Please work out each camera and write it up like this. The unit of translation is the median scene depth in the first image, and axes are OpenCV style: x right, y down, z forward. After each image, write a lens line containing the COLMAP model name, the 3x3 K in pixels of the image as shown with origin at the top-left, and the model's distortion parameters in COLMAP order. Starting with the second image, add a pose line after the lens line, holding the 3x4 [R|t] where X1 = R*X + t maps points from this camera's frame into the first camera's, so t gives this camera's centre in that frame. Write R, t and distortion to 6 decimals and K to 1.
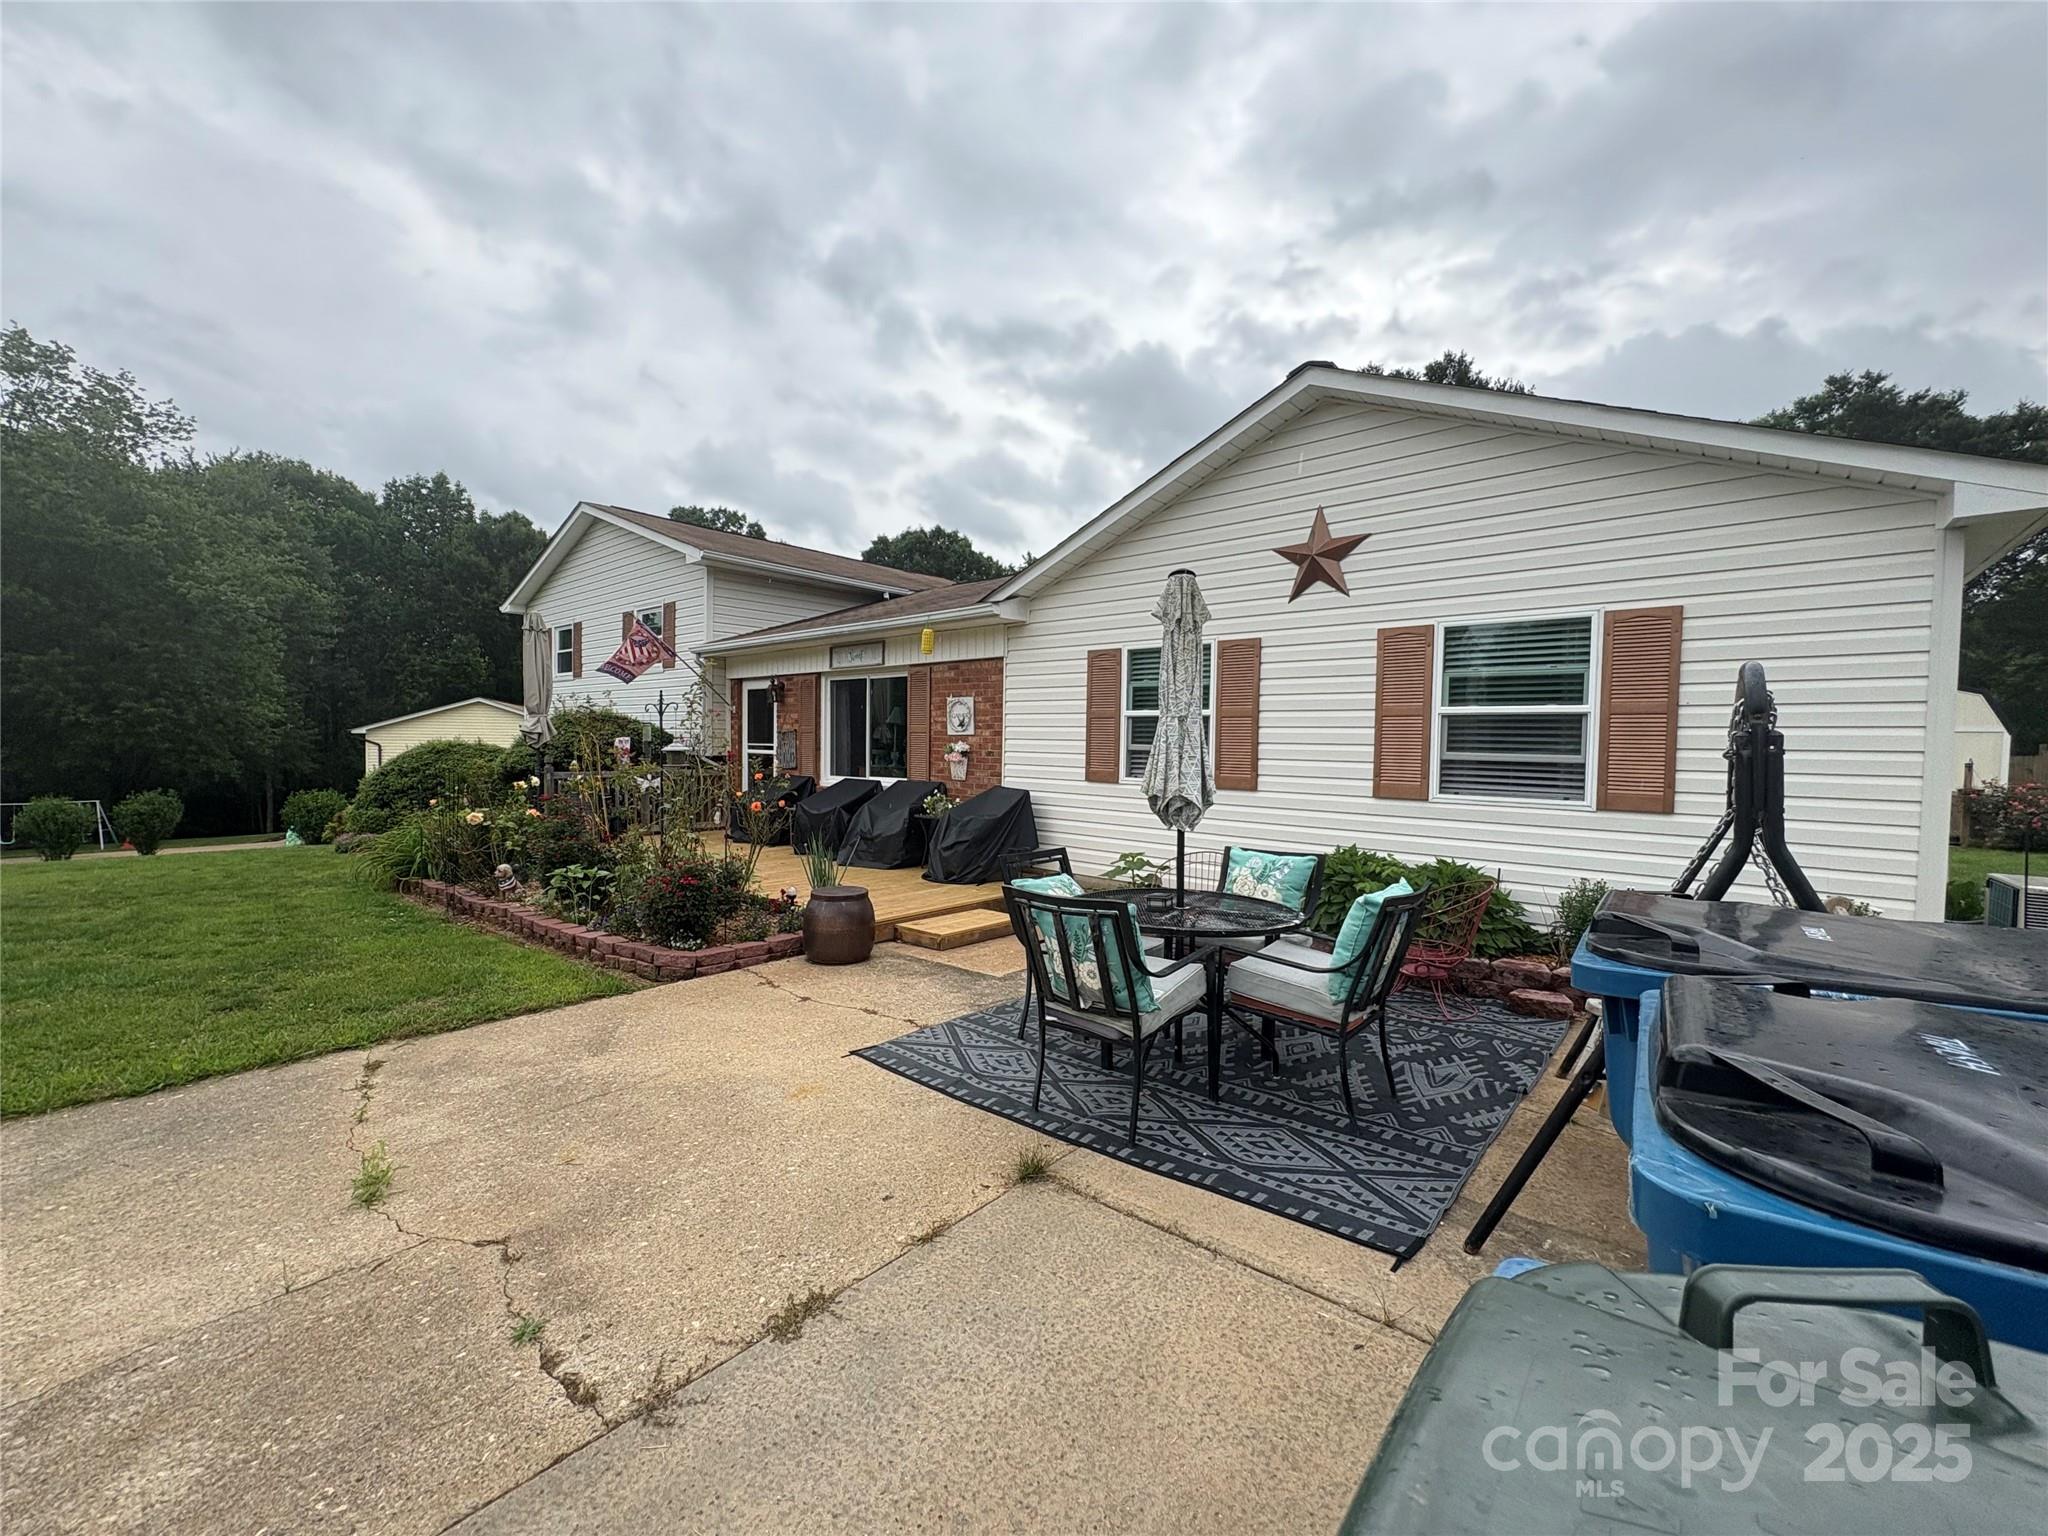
lens RADIAL K [[826.5, 0, 1012.2], [0, 826.5, 763.3], [0, 0, 1]] dist [0.002665, 0.000707]
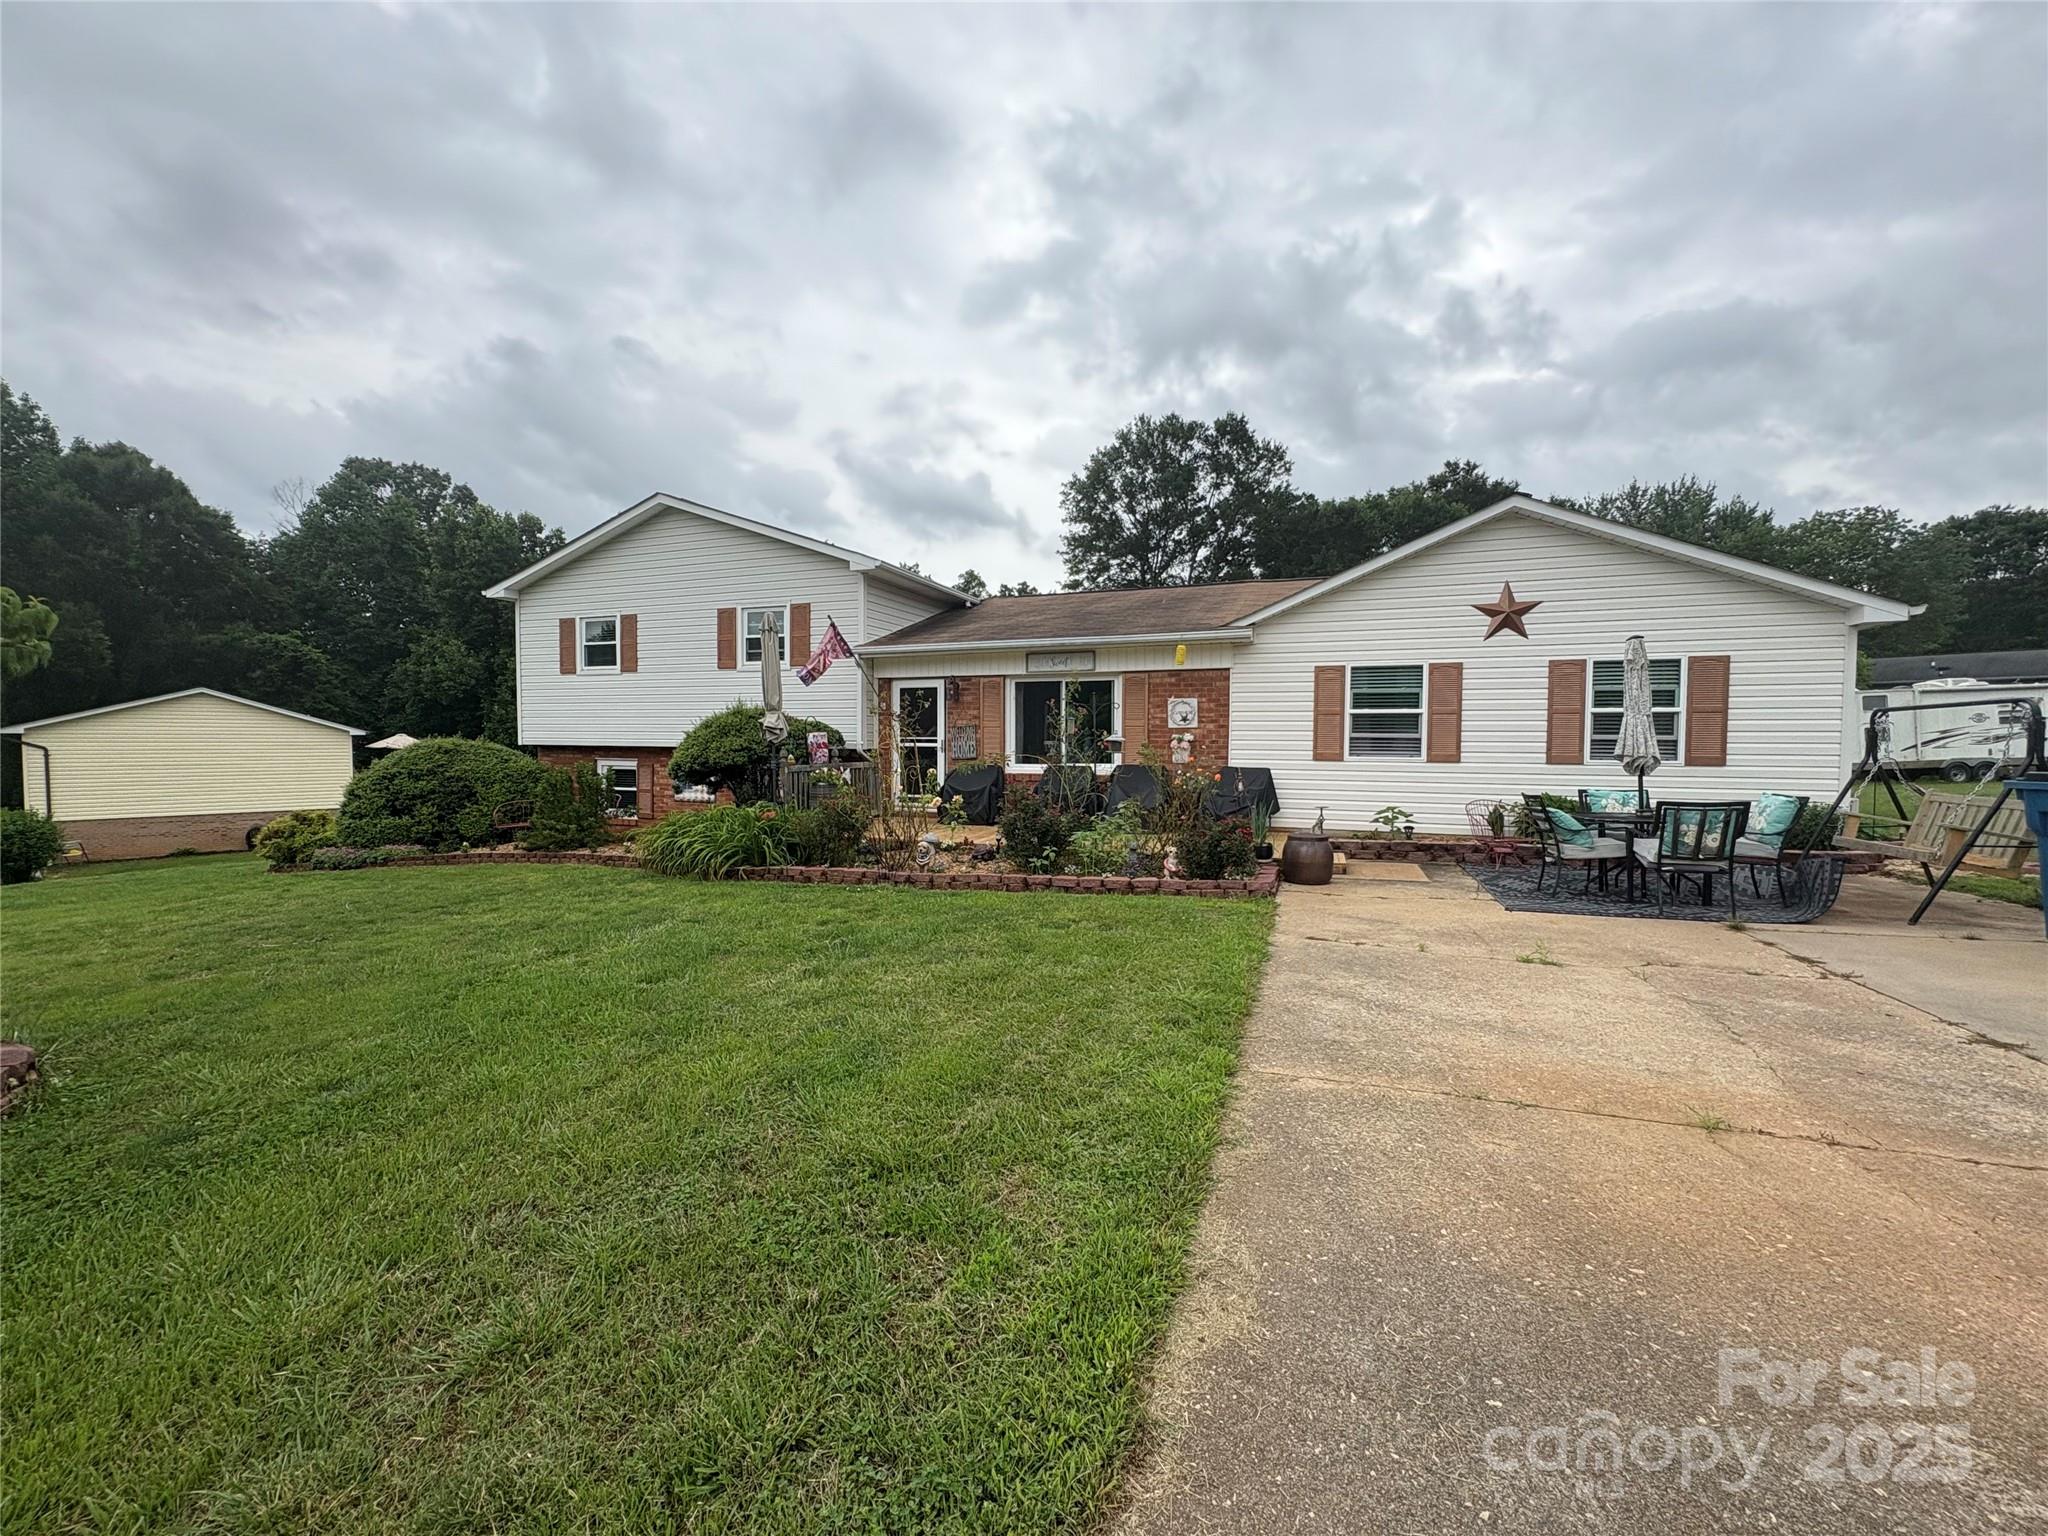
lens RADIAL K [[826.5, 0, 1025.6], [0, 826.5, 759.9], [0, 0, 1]] dist [0.002665, 0.000707]
pose [[0.934851, -0.020648, 0.354440, -0.781657], [0.019639, 0.999786, 0.006442, 0.002532], [-0.354498, 0.000938, 0.935056, -0.112938]]
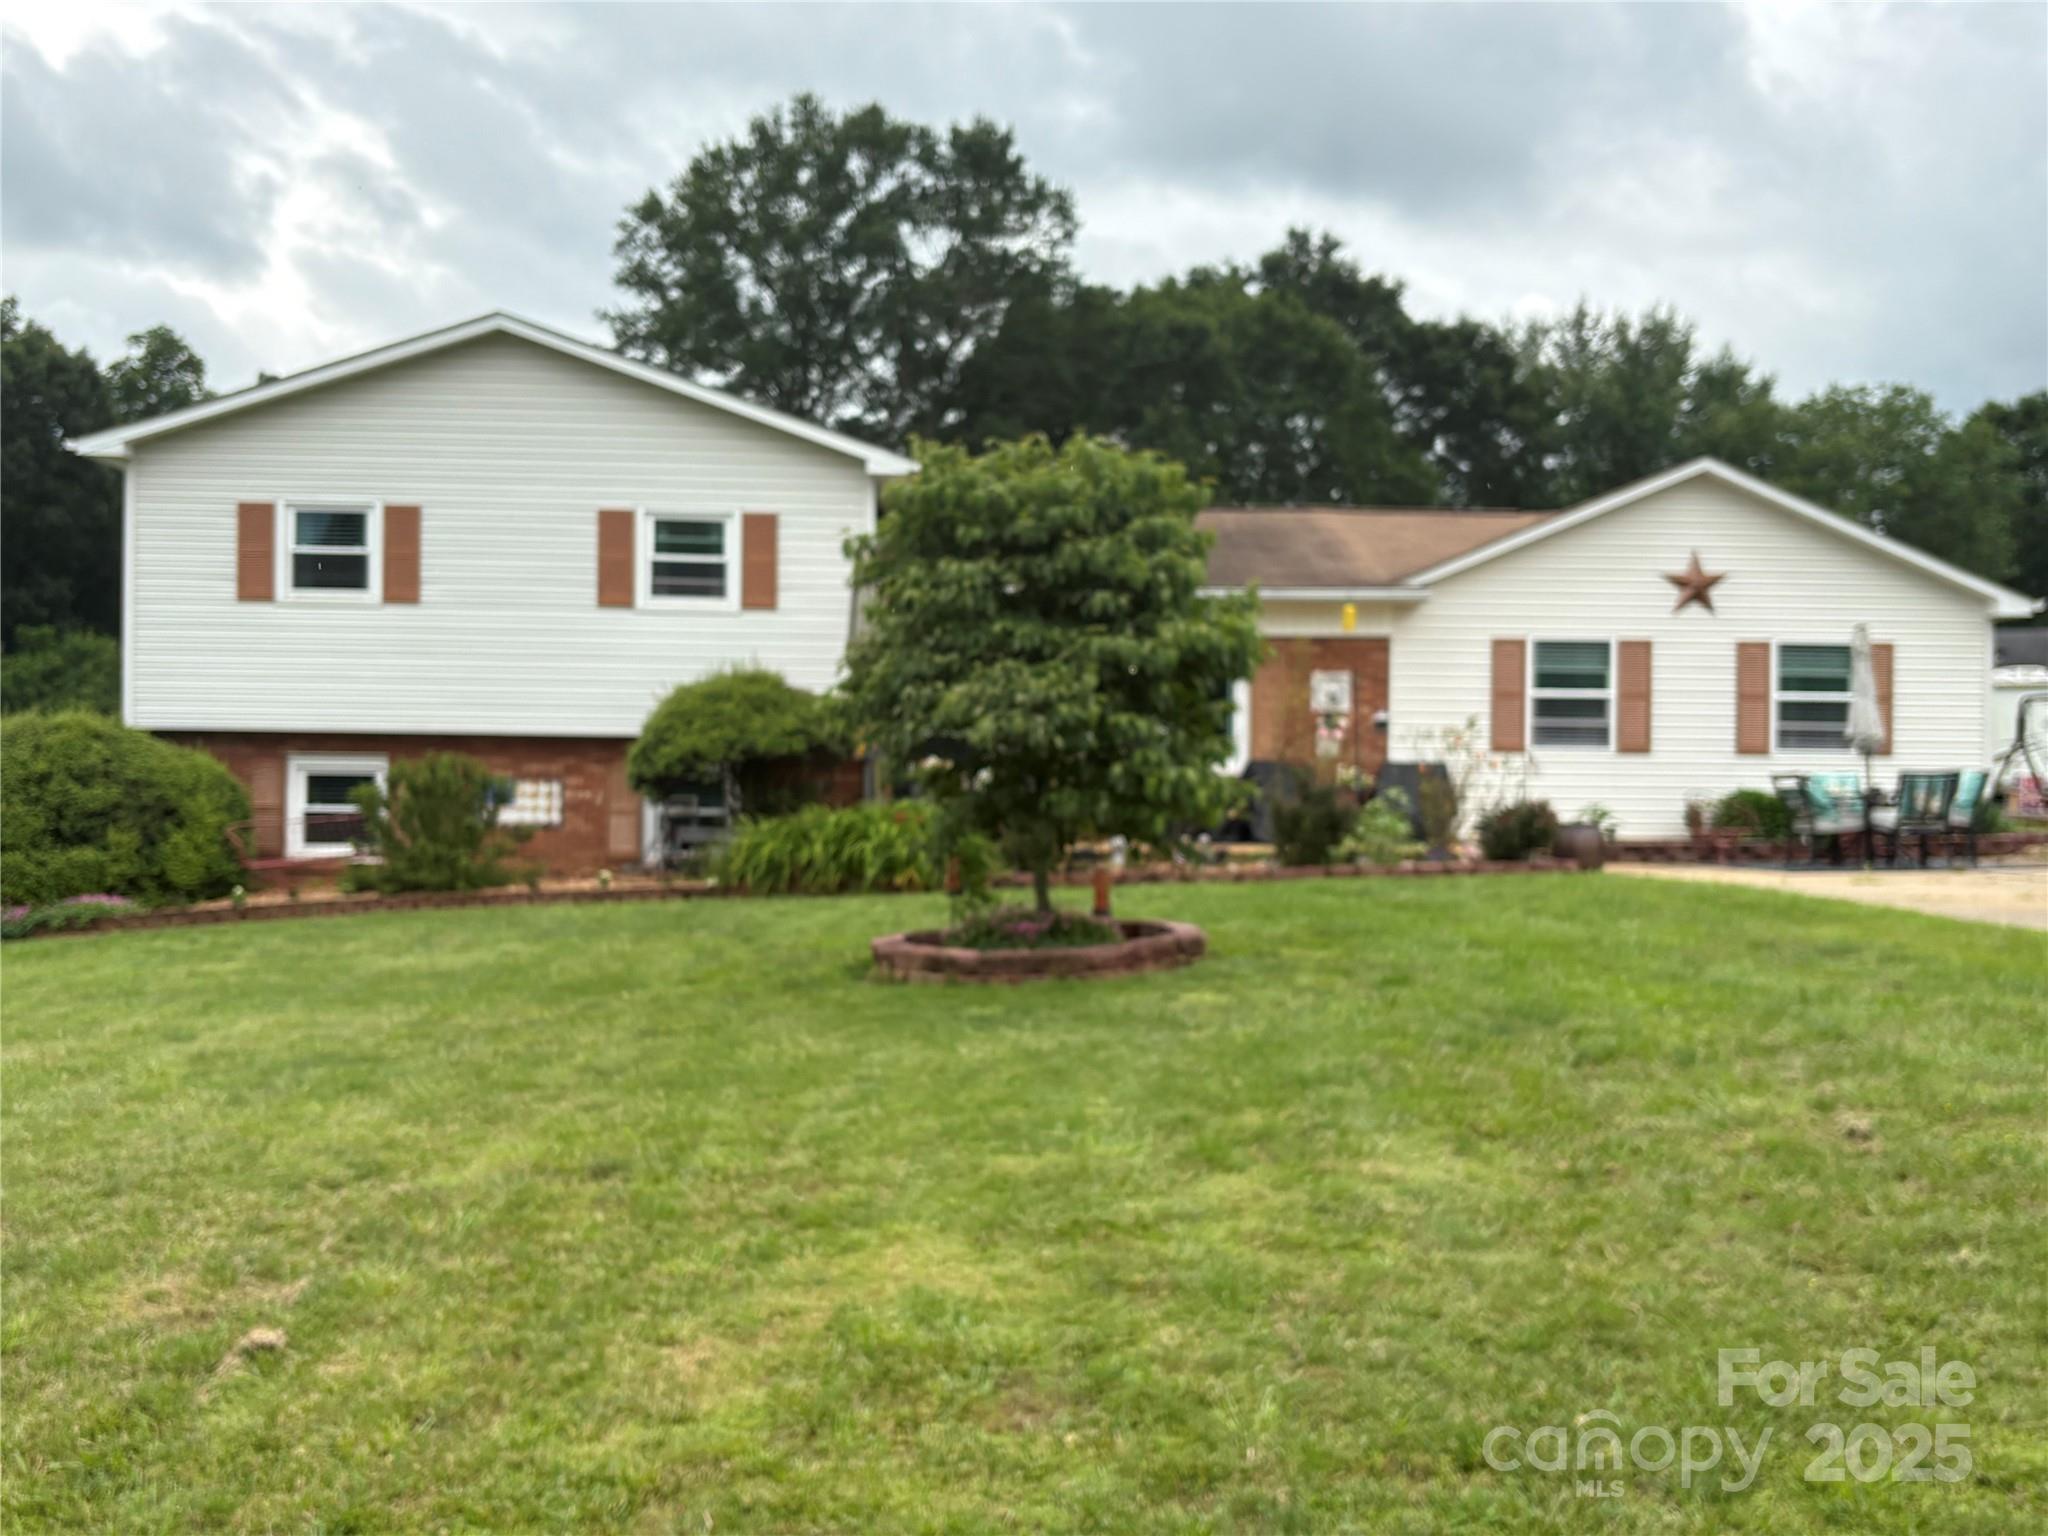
lens RADIAL K [[2022.4, 0, 1025.8], [0, 2022.4, 774.9], [0, 0, 1]] dist [0.022381, 0.000000]
pose [[0.720308, -0.011451, 0.693560, -2.100585], [0.020062, 0.999789, -0.004329, 0.047296], [-0.693364, 0.017033, 0.720386, -0.507617]]
